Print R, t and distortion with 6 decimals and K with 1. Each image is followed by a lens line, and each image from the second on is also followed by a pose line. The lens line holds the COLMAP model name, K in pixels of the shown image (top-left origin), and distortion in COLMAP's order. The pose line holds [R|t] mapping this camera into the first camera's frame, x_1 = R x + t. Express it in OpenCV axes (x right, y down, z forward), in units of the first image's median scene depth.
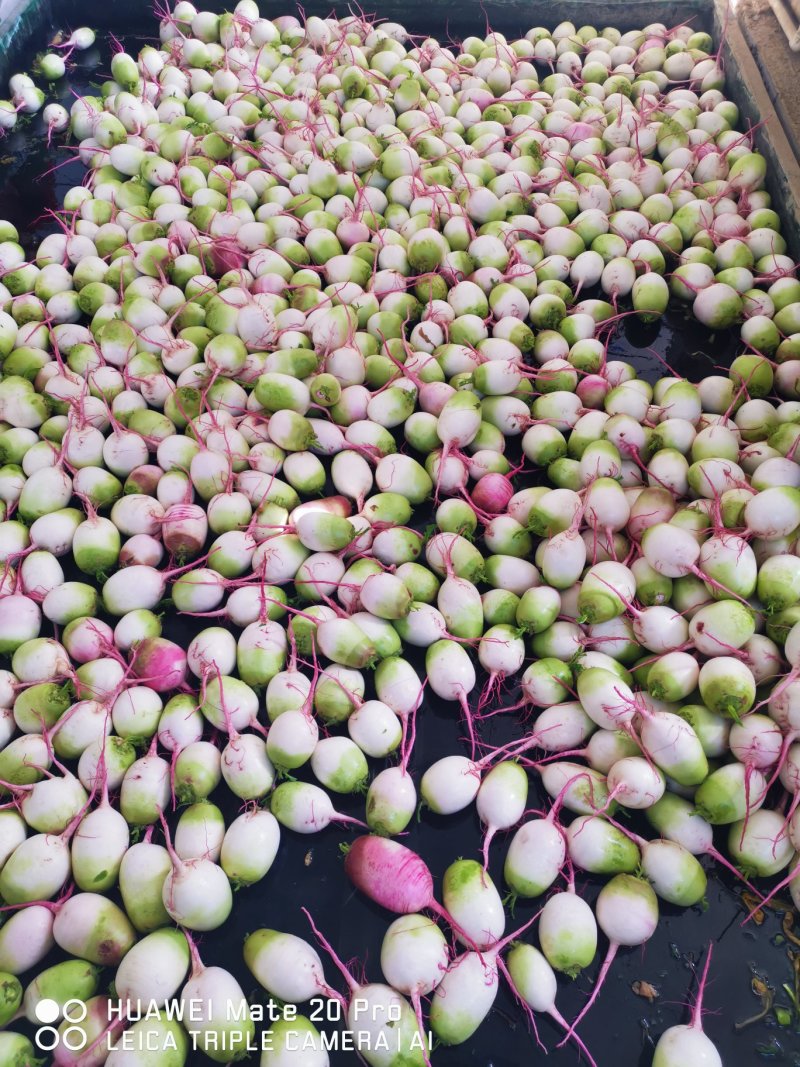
lens RADIAL K [[815.4, 0, 399.0], [0, 815.4, 531.3], [0, 0, 1]] dist [0.061059, -0.065961]
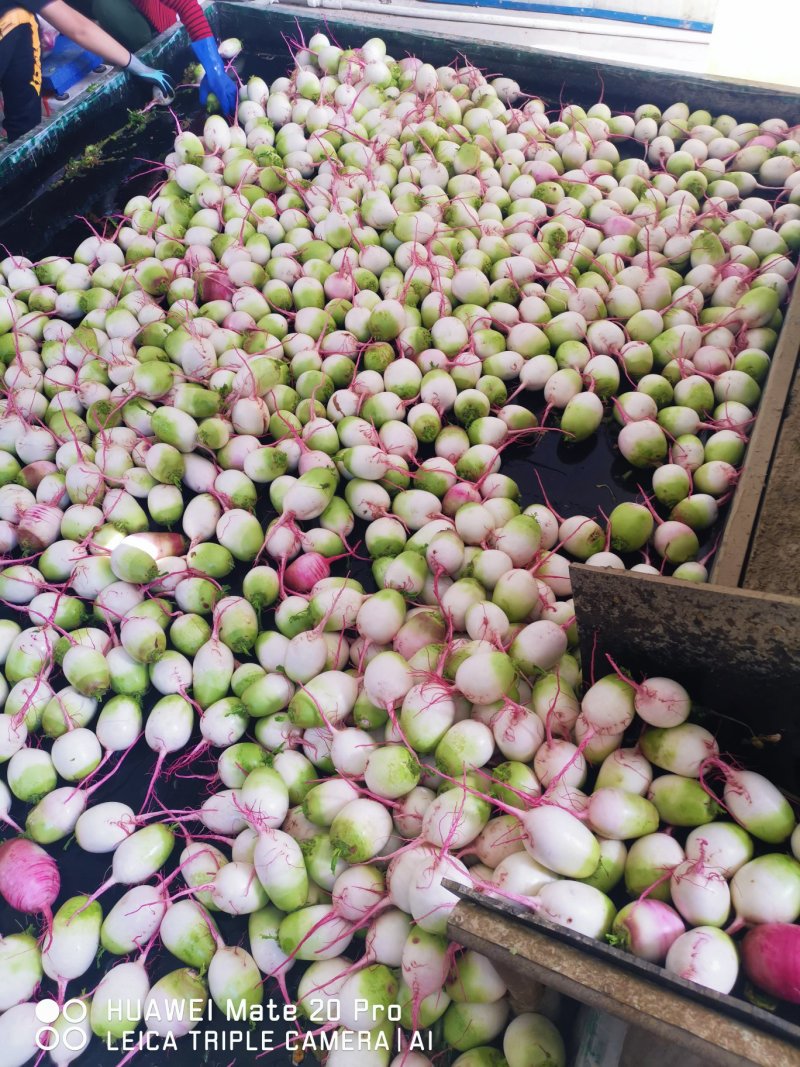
lens RADIAL K [[815.4, 0, 399.0], [0, 815.4, 531.3], [0, 0, 1]] dist [0.061059, -0.065961]
pose [[0.932226, 0.268430, -0.242692, 0.437039], [-0.266132, 0.962984, 0.042846, -0.162423], [0.245210, 0.024646, 0.969157, 0.022747]]
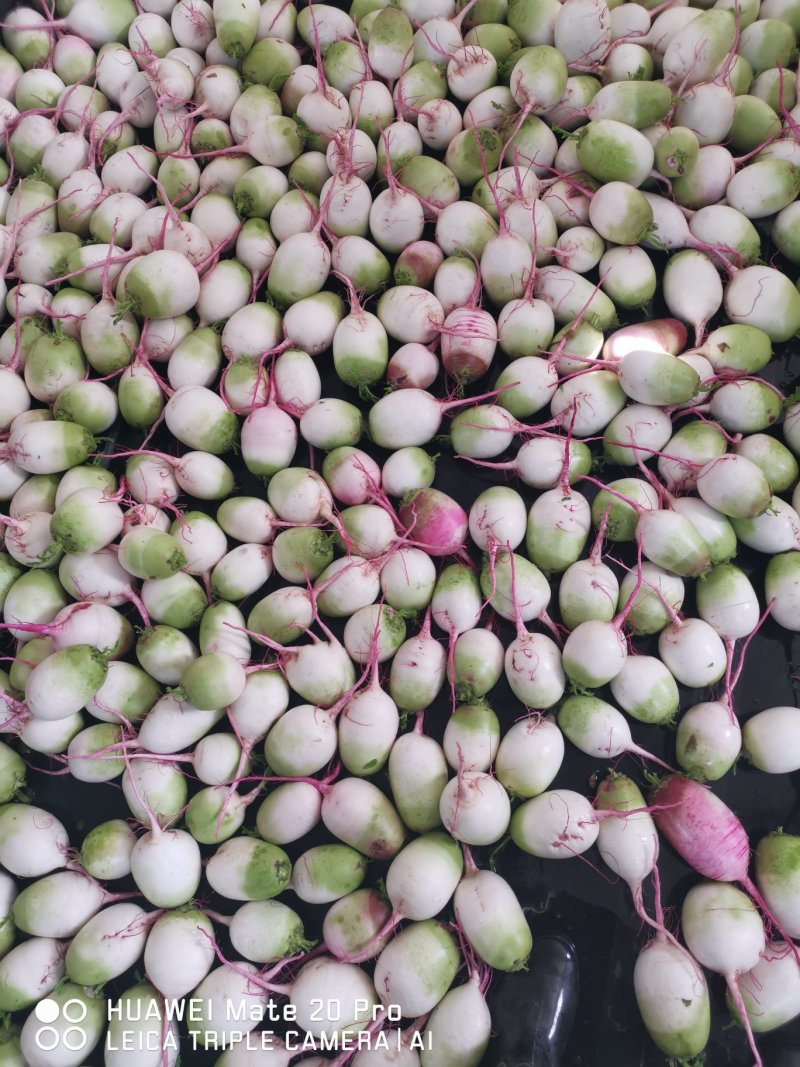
lens RADIAL K [[815.4, 0, 399.0], [0, 815.4, 531.3], [0, 0, 1]] dist [0.061059, -0.065961]
pose [[0.977201, 0.167613, -0.130324, -0.178616], [-0.108200, 0.921272, 0.373564, -0.113031], [0.182678, -0.350946, 0.918404, 0.184082]]
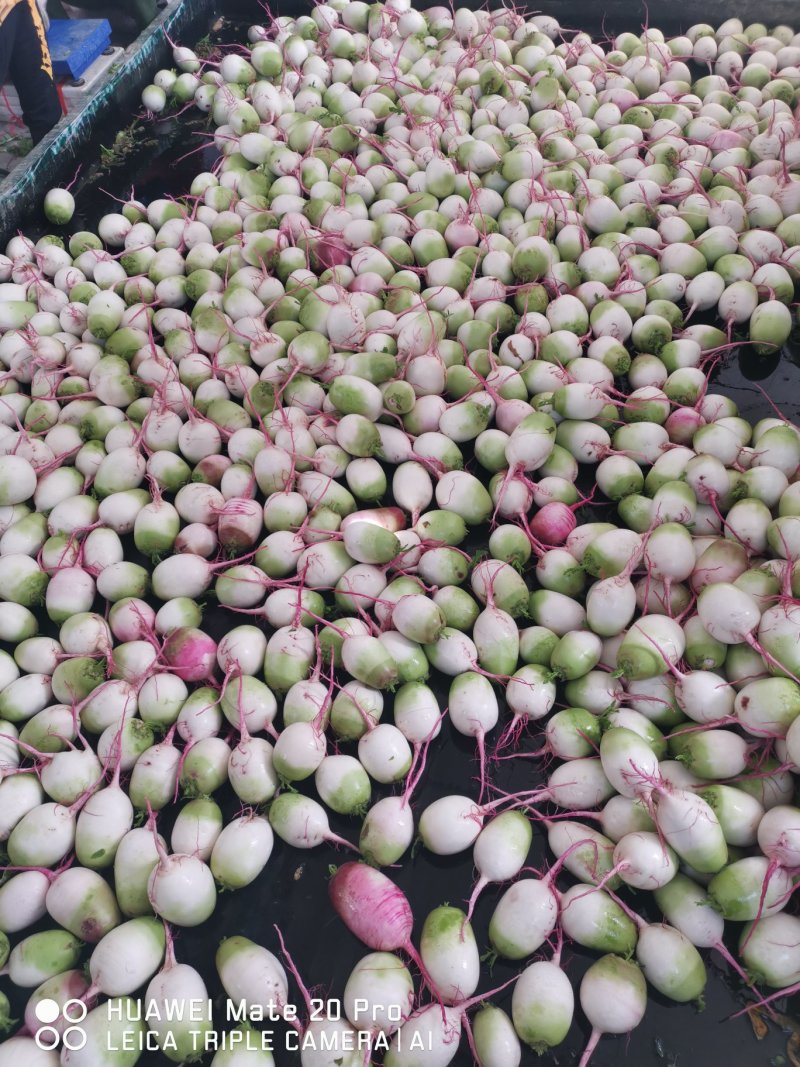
lens RADIAL K [[815.4, 0, 399.0], [0, 815.4, 531.3], [0, 0, 1]] dist [0.061059, -0.065961]
pose [[0.979777, 0.121774, -0.158769, 0.086066], [-0.119247, 0.992540, 0.025387, -0.038192], [0.160676, -0.005941, 0.986989, 0.029200]]
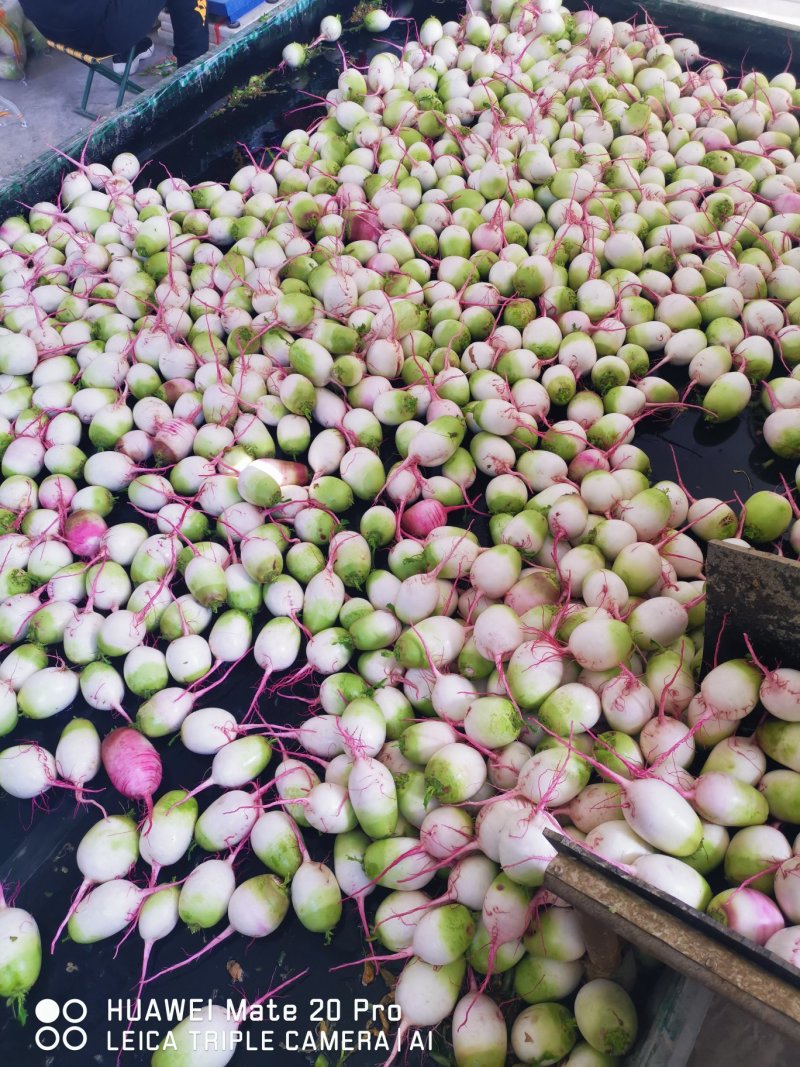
lens RADIAL K [[815.4, 0, 399.0], [0, 815.4, 531.3], [0, 0, 1]] dist [0.061059, -0.065961]
pose [[0.857876, 0.399710, -0.322924, 0.406113], [-0.385137, 0.916175, 0.110875, -0.126067], [0.340173, 0.029253, 0.939908, 0.014976]]
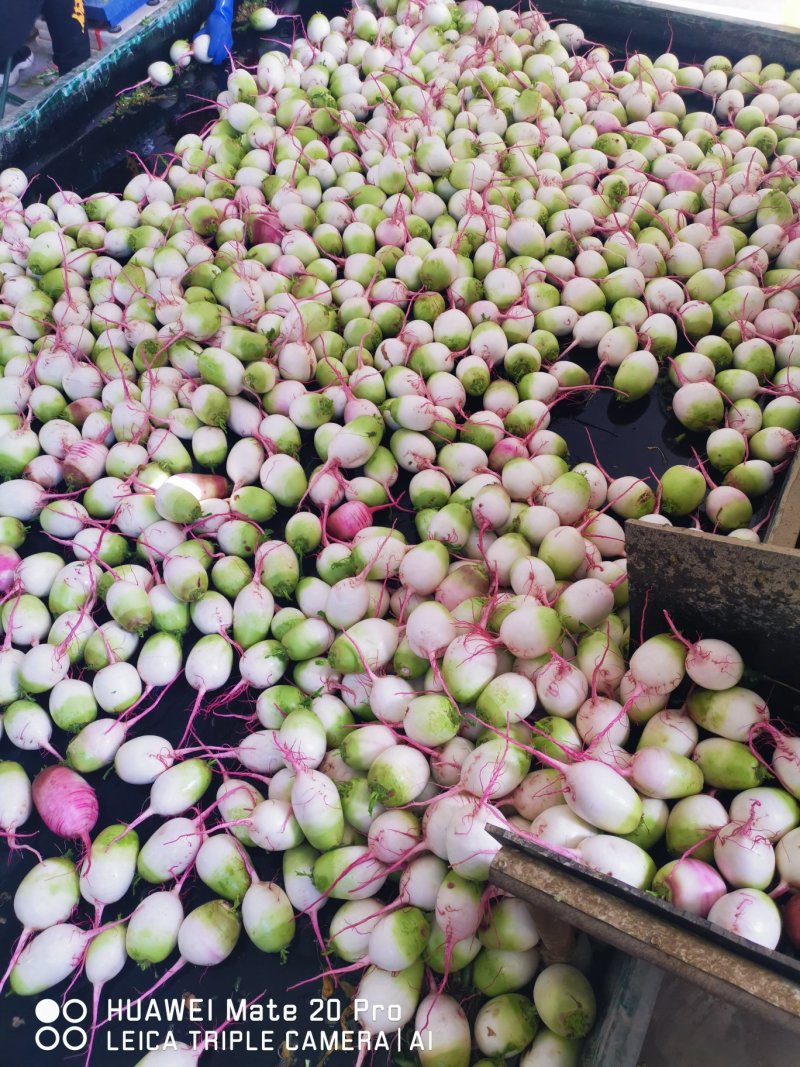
lens RADIAL K [[815.4, 0, 399.0], [0, 815.4, 531.3], [0, 0, 1]] dist [0.061059, -0.065961]
pose [[0.910660, 0.322698, -0.258000, 0.417586], [-0.309696, 0.946498, 0.090715, -0.137874], [0.273470, -0.002709, 0.961877, 0.028262]]
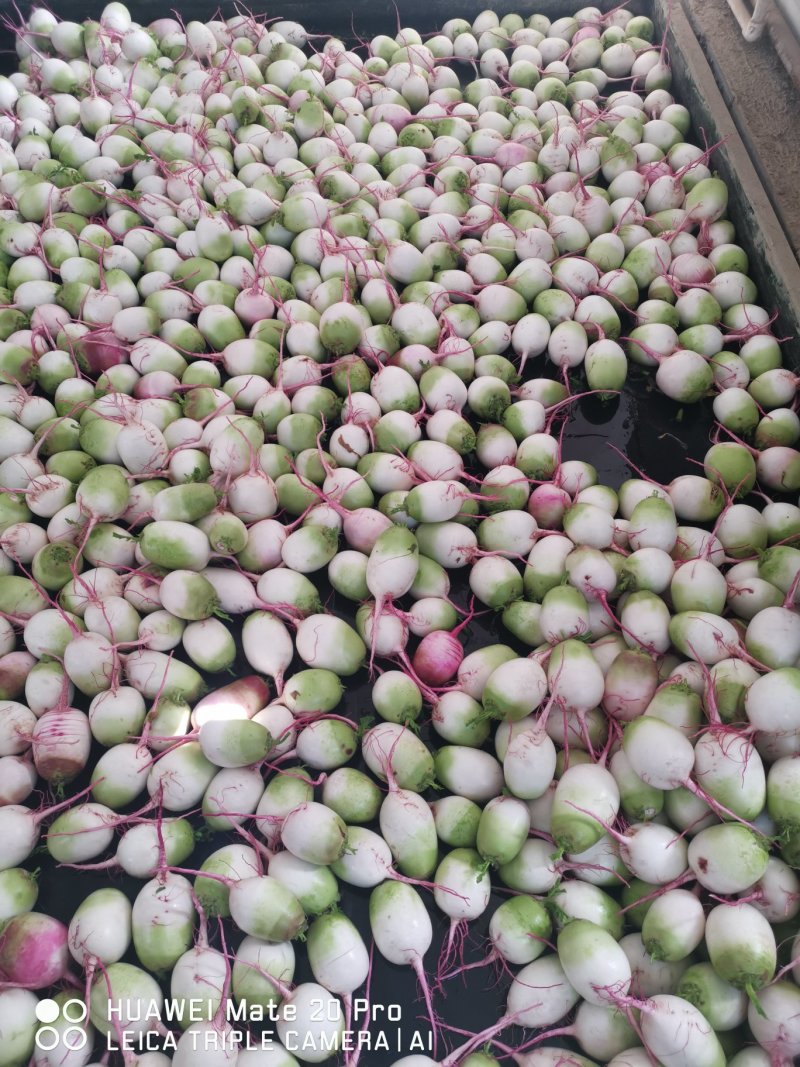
lens RADIAL K [[815.4, 0, 399.0], [0, 815.4, 531.3], [0, 0, 1]] dist [0.061059, -0.065961]
pose [[0.995866, -0.080557, 0.041961, 0.047672], [0.077985, 0.995166, 0.059691, -0.214735], [-0.046567, -0.056172, 0.997335, 0.172656]]
